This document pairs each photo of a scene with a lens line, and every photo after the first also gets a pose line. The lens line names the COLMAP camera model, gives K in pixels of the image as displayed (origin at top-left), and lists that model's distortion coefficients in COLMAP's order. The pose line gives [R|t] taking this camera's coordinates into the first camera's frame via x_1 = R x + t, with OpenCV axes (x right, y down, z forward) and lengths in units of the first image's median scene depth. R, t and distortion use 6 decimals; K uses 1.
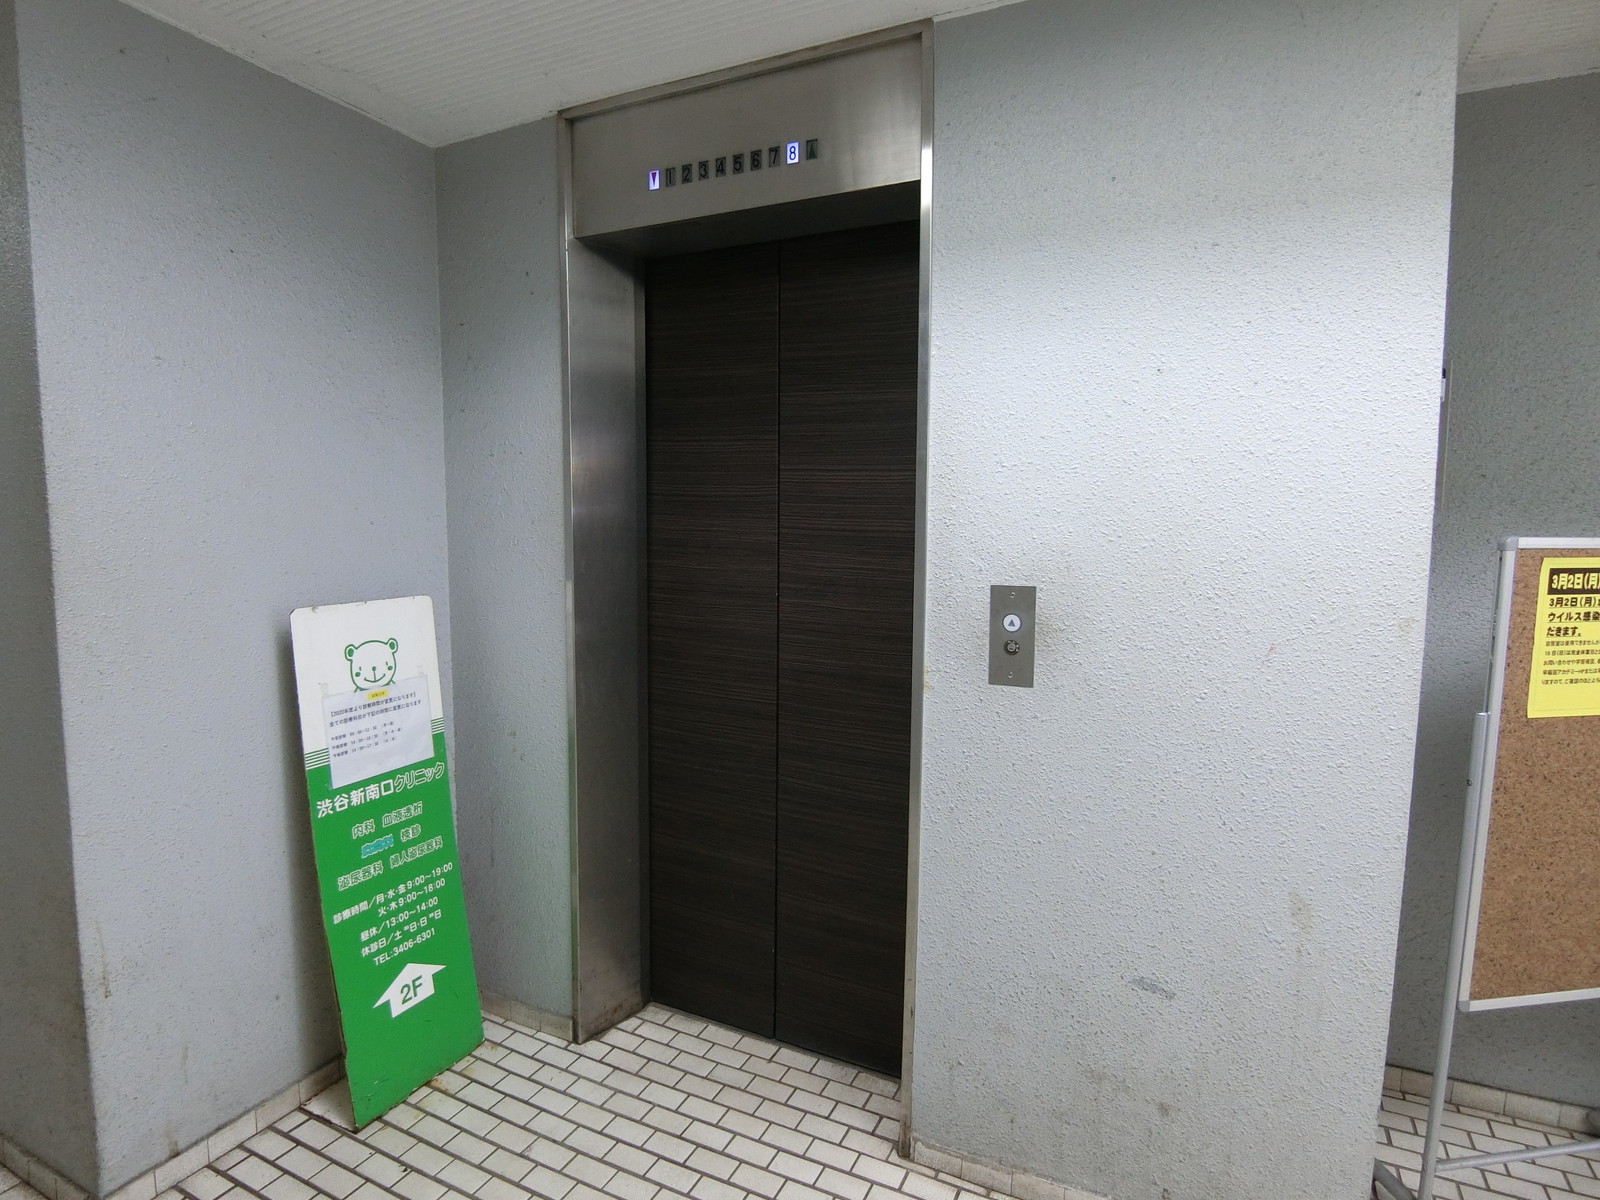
lens RADIAL K [[865.8, 0, 801.6], [0, 865.8, 602.7], [0, 0, 1]] dist [-0.023543, 0.000036]
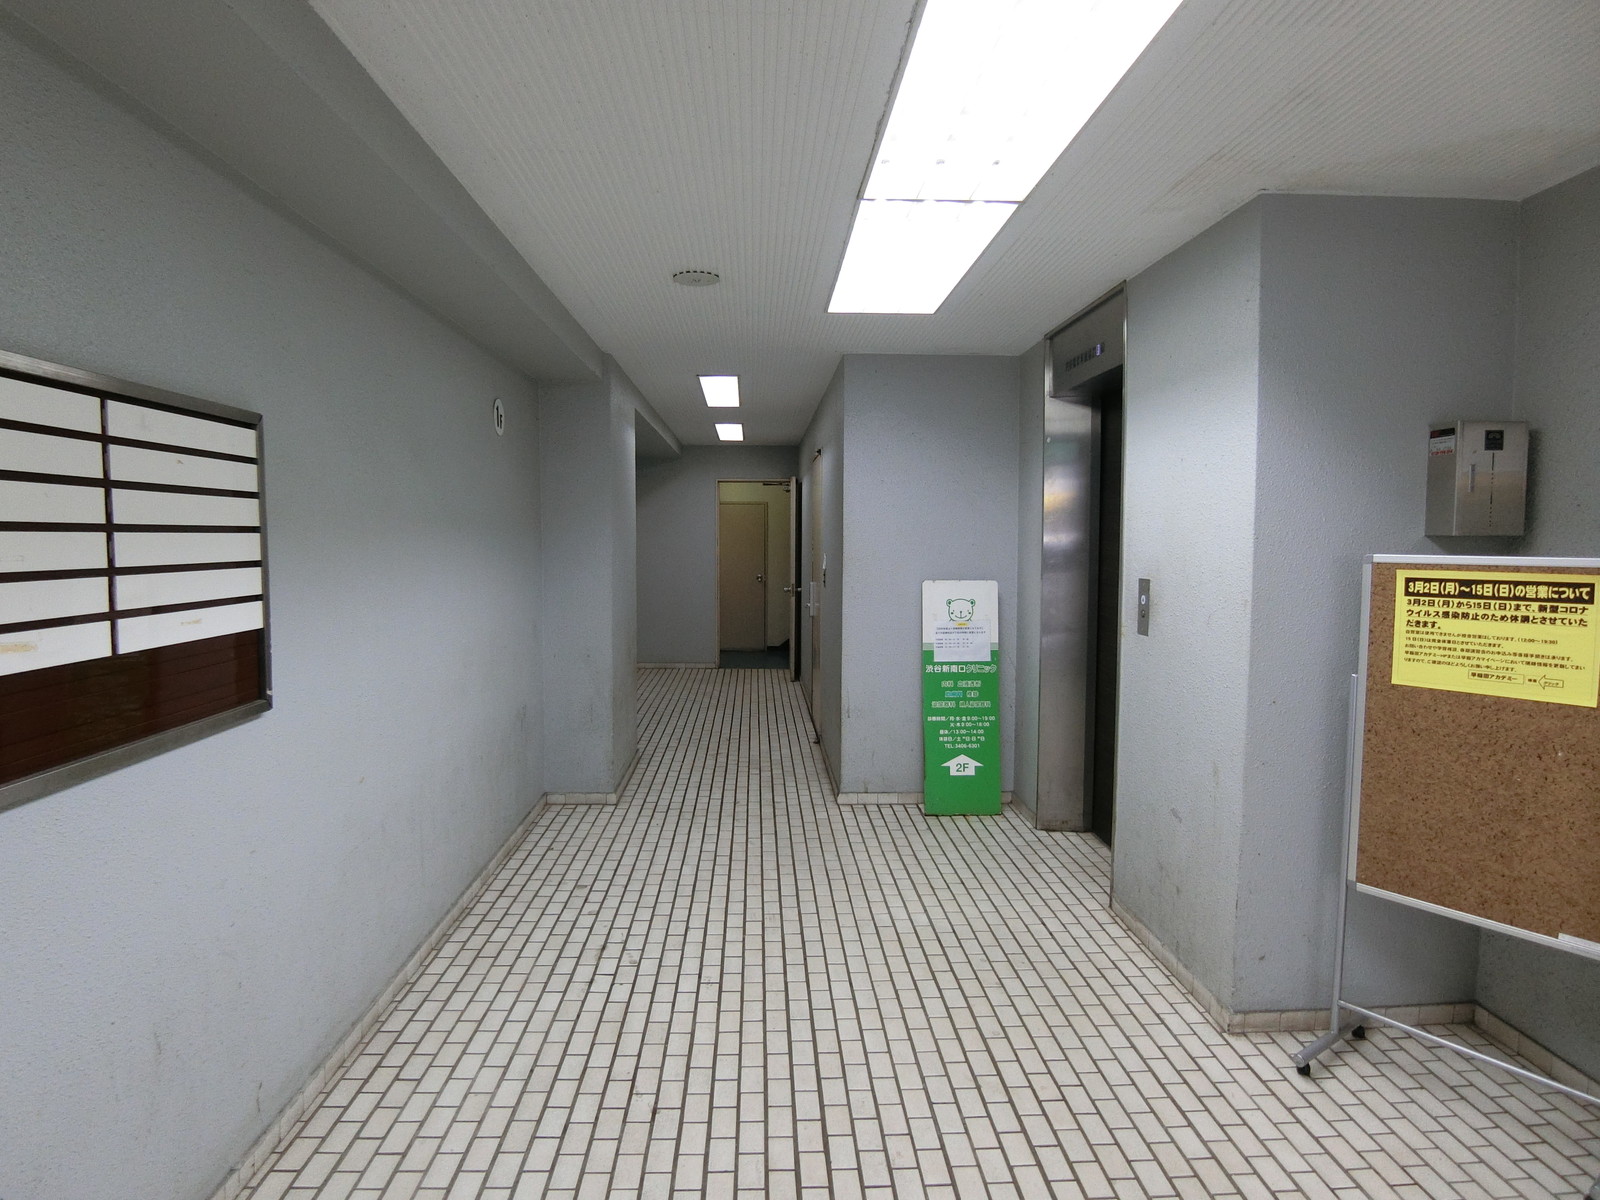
lens RADIAL K [[865.8, 0, 797.2], [0, 865.8, 598.1], [0, 0, 1]] dist [-0.023543, 0.000036]
pose [[0.483955, 0.055949, -0.873302, 1.553751], [-0.085162, 0.996228, 0.016630, 0.053212], [0.870939, 0.066324, 0.486895, -0.535865]]
